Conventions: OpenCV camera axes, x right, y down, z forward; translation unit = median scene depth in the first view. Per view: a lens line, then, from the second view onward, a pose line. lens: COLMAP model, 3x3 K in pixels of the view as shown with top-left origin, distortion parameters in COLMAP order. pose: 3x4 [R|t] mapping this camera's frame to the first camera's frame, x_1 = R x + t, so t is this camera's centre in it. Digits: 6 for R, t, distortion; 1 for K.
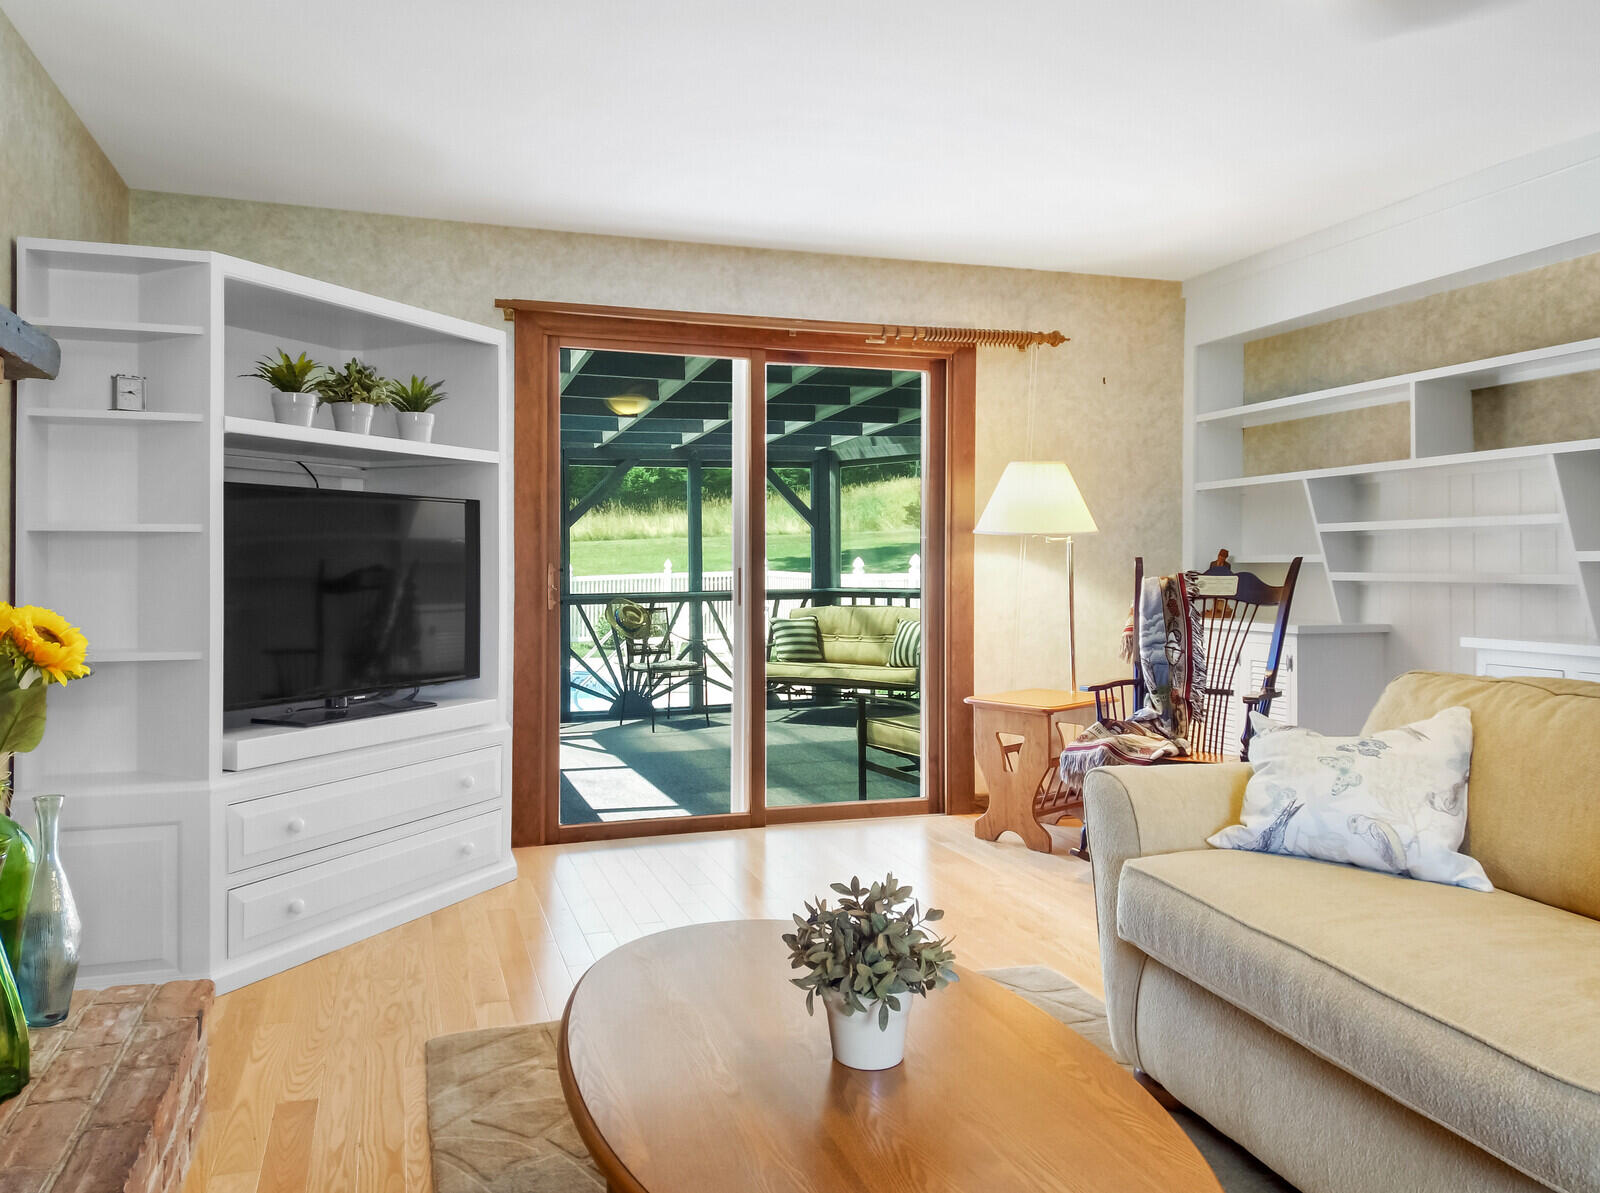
lens RADIAL K [[1161.1, 0, 797.8], [0, 1161.1, 557.1], [0, 0, 1]] dist [0.072778, -0.070489]
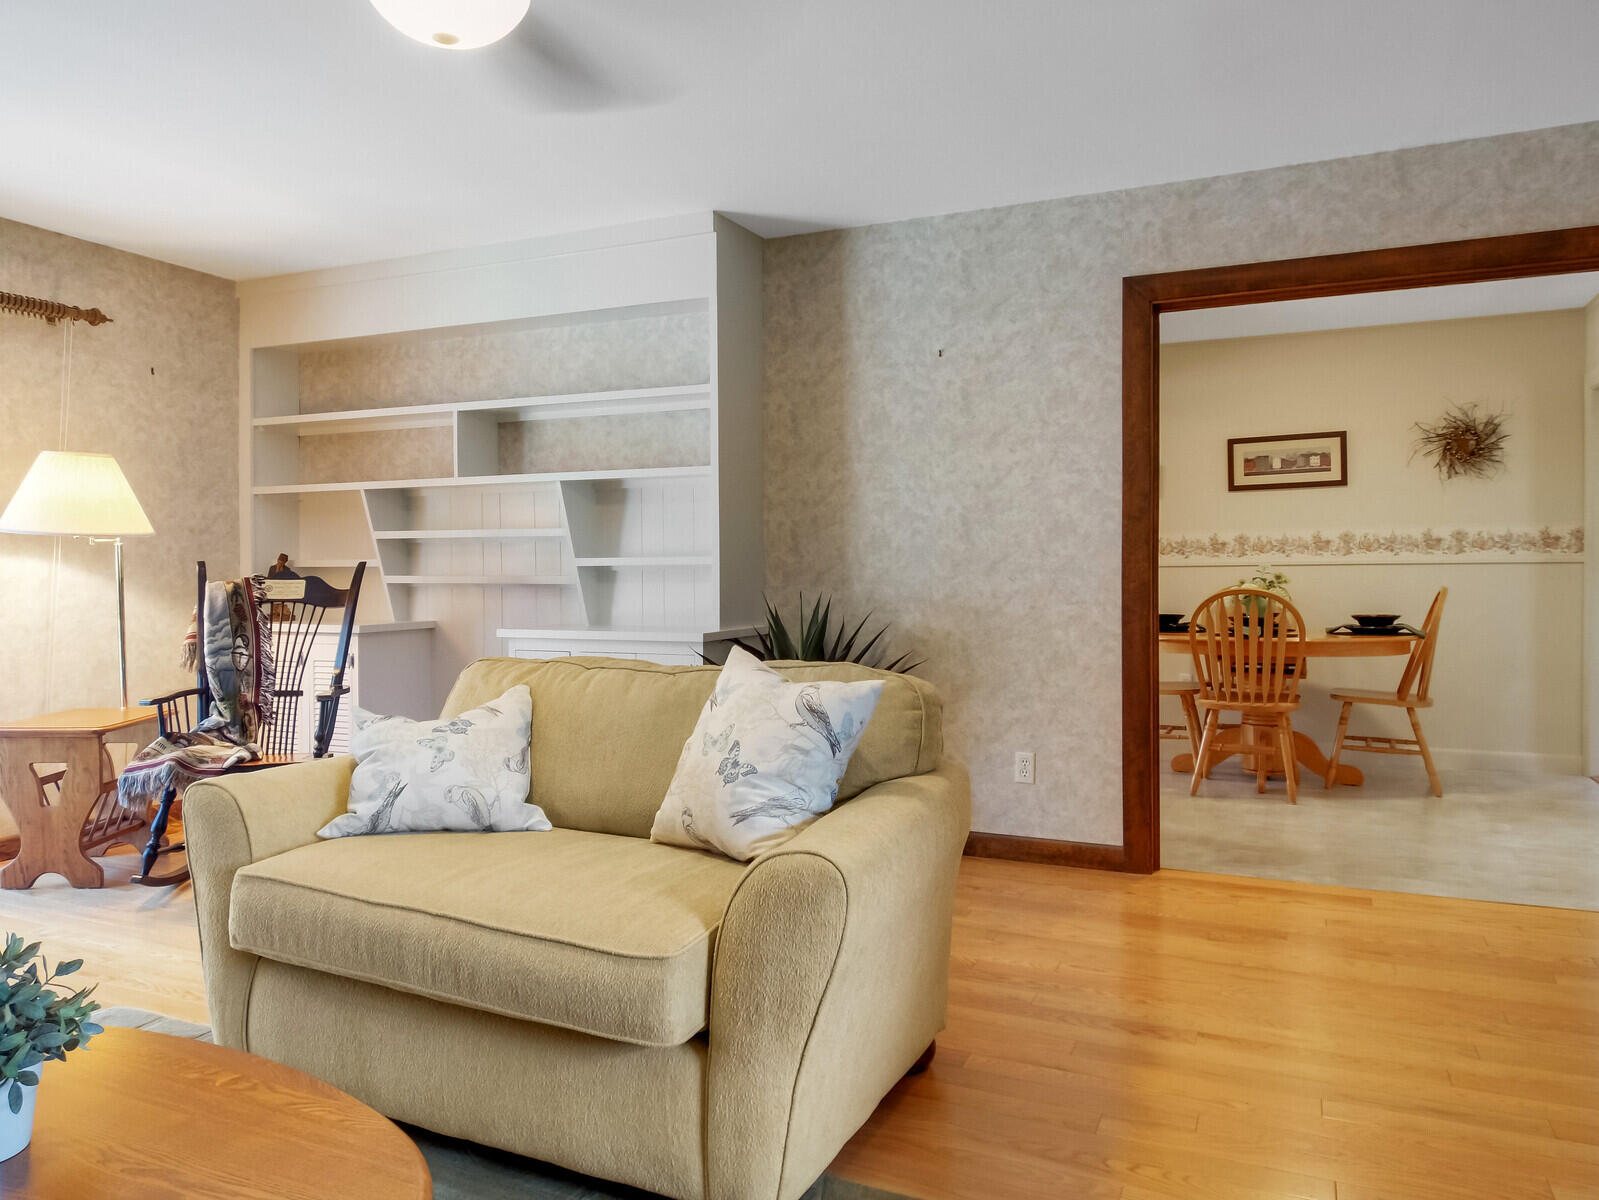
lens RADIAL K [[1128.3, 0, 801.8], [0, 1128.3, 580.9], [0, 0, 1]] dist [0.059772, -0.063388]
pose [[0.649856, -0.009678, 0.759996, -0.105147], [-0.003521, 0.999870, 0.015743, -0.000189], [-0.760049, -0.012906, 0.649737, 0.015103]]
